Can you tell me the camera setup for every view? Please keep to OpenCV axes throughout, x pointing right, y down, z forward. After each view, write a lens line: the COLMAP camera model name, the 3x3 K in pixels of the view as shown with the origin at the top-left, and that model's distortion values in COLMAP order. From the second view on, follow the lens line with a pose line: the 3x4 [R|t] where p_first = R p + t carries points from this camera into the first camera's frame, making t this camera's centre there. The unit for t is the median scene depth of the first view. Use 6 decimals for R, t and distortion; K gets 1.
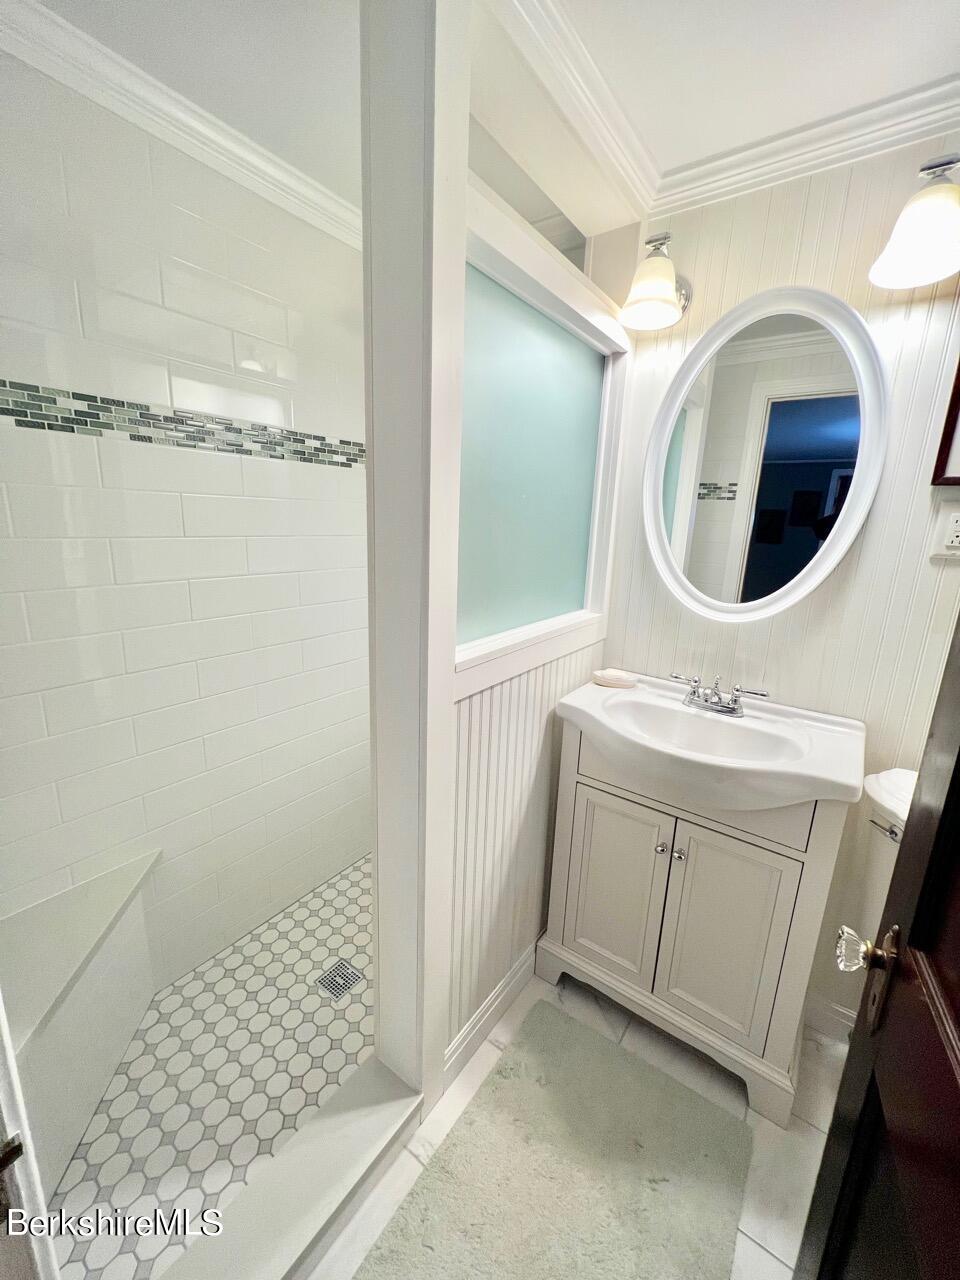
lens RADIAL K [[515.7, 0, 482.5], [0, 515.7, 636.2], [0, 0, 1]] dist [0.001602, 0.000882]
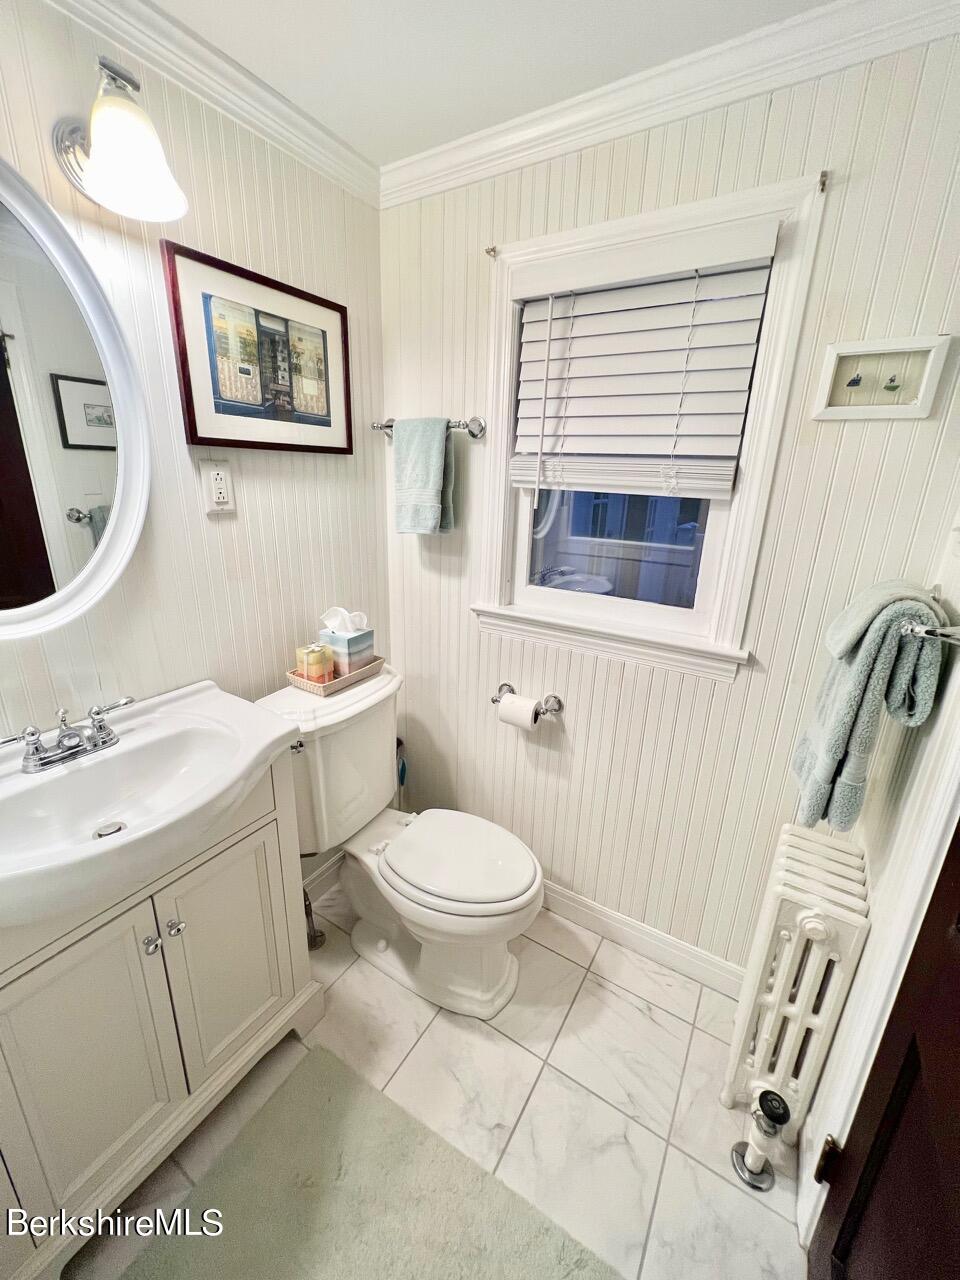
lens RADIAL K [[515.7, 0, 482.5], [0, 515.7, 636.2], [0, 0, 1]] dist [0.001602, 0.000882]
pose [[-0.082854, -0.339410, 0.936982, -0.233424], [0.189451, 0.917705, 0.349180, -0.163262], [-0.978388, 0.206443, -0.011734, 0.449529]]
